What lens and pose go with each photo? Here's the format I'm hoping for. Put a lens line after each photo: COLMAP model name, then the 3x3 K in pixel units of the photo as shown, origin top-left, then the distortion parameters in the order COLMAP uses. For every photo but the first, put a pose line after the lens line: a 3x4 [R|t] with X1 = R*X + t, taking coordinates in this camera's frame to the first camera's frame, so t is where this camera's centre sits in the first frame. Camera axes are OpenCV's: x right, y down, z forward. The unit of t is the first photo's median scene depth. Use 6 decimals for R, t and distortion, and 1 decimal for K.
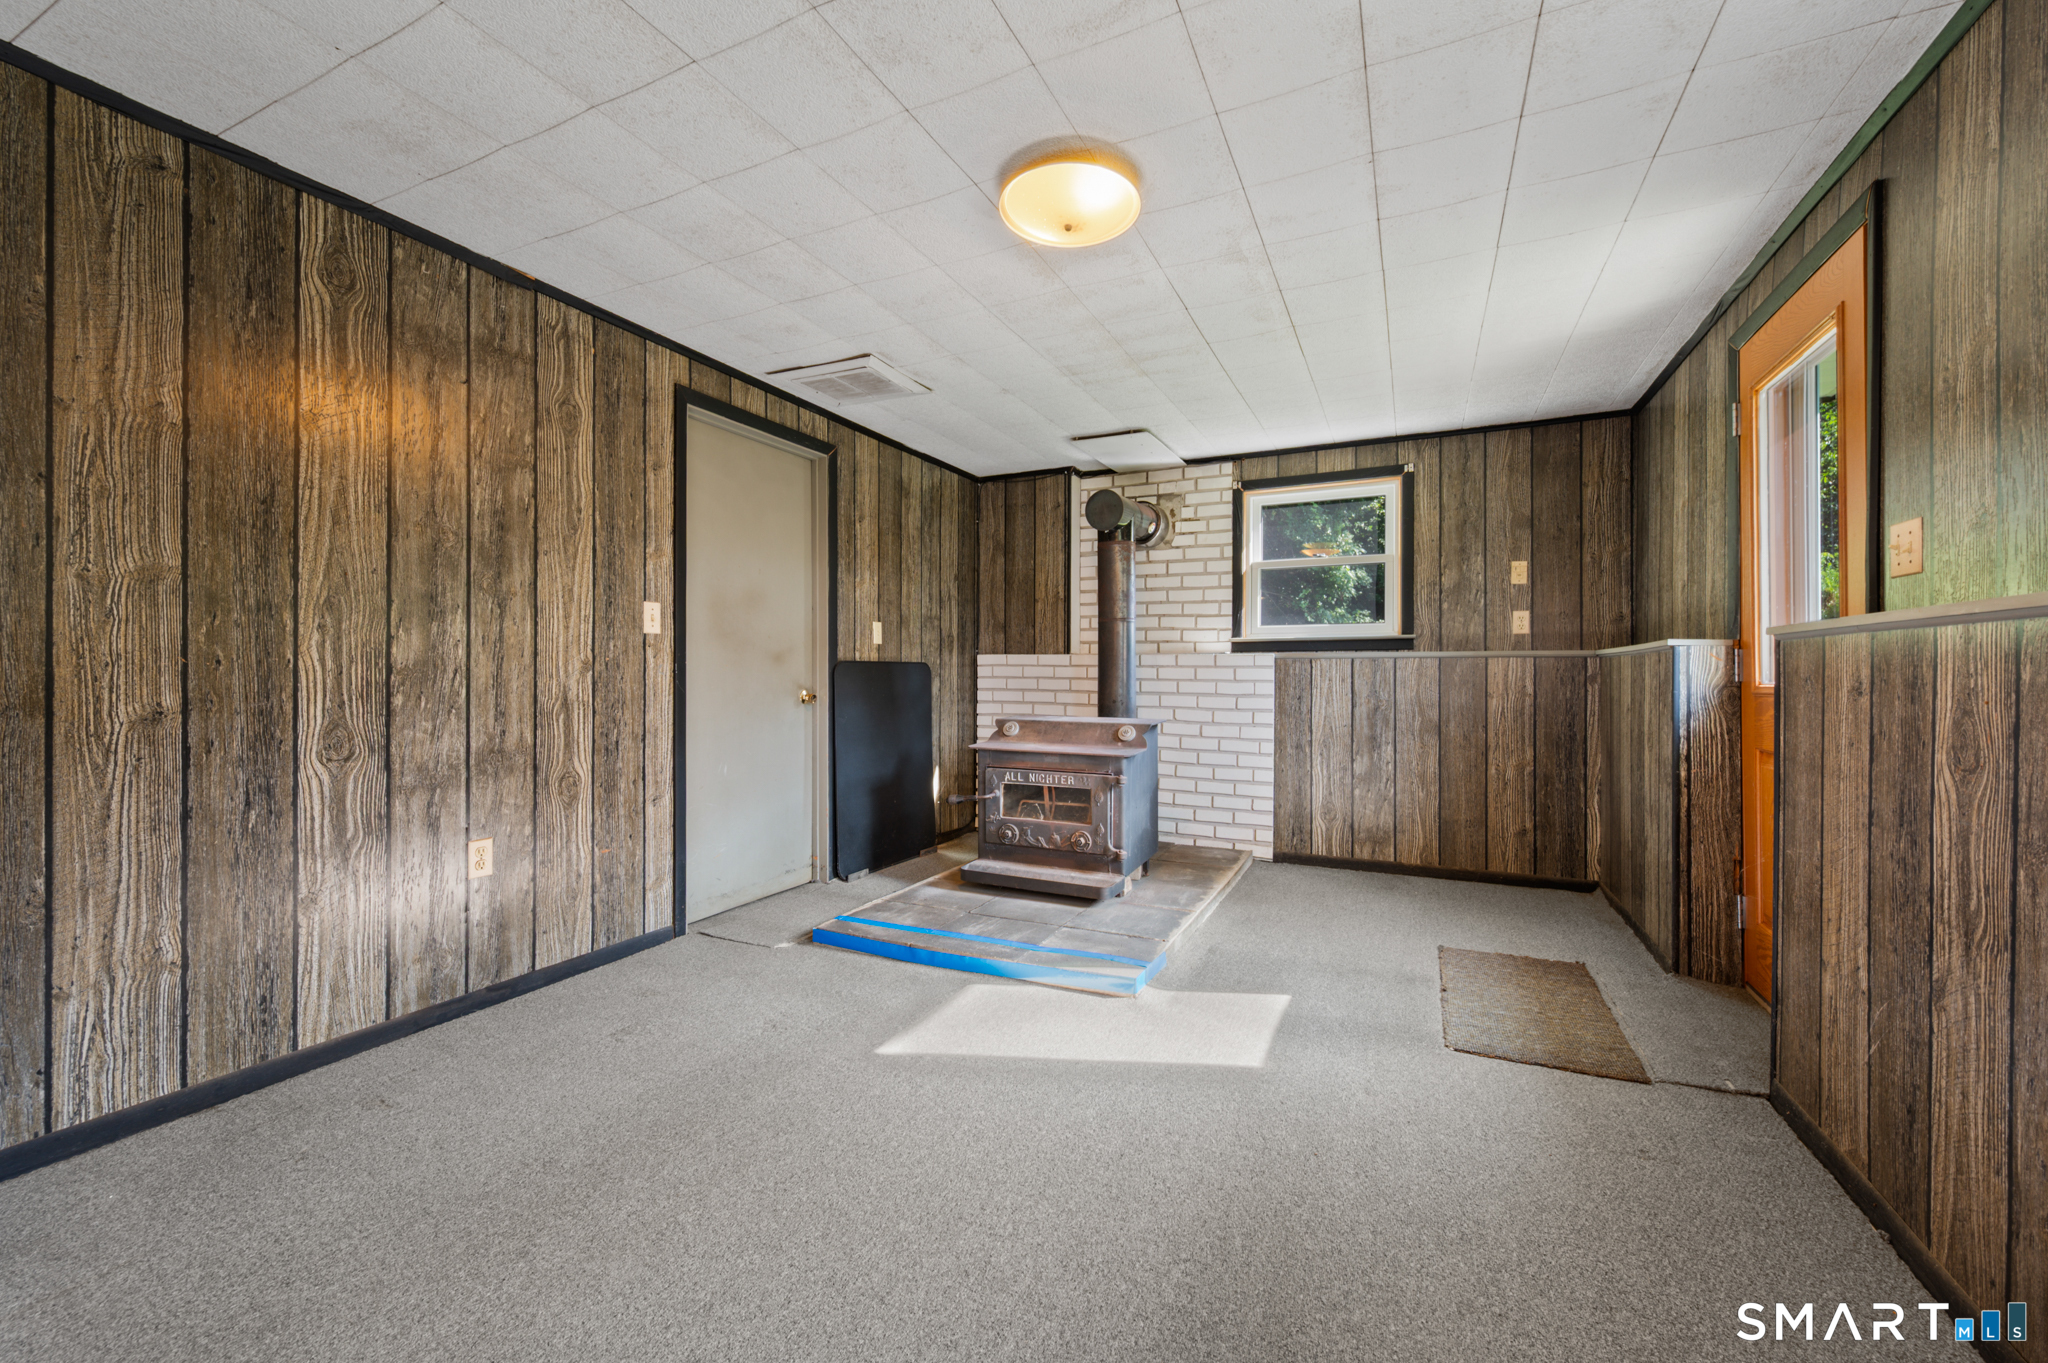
lens RADIAL K [[810.5, 0, 1036.5], [0, 810.5, 673.7], [0, 0, 1]] dist [-0.001748, -0.000061]
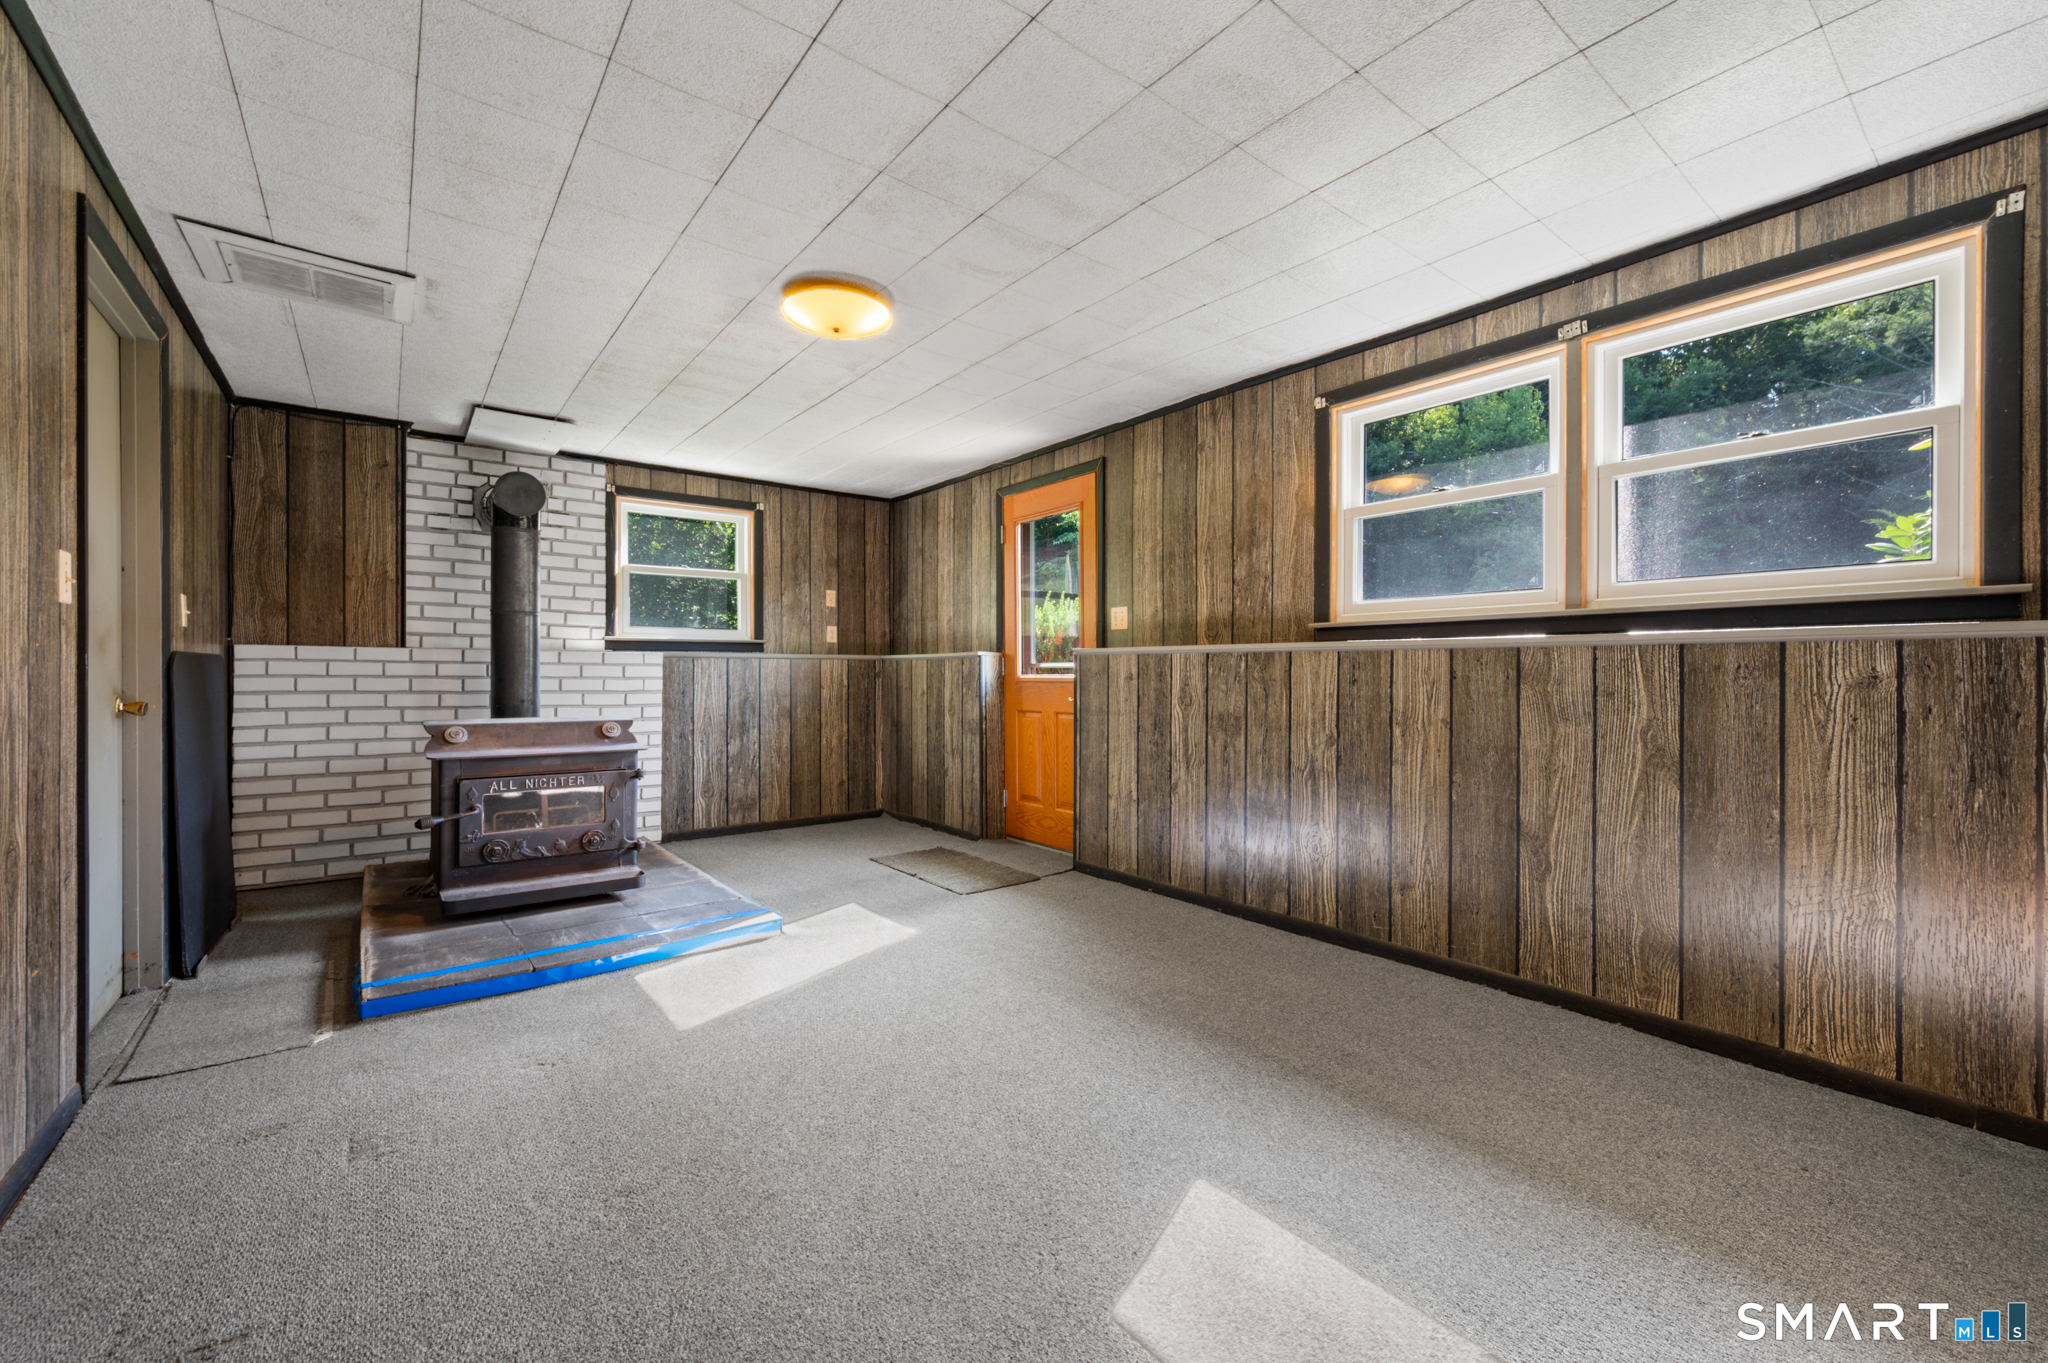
lens RADIAL K [[810.5, 0, 1036.5], [0, 810.5, 673.7], [0, 0, 1]] dist [-0.001748, -0.000061]
pose [[0.446962, -0.002653, 0.894549, -0.493600], [0.000389, 0.999996, 0.002772, 0.000704], [-0.894553, -0.000891, 0.446961, 0.062395]]
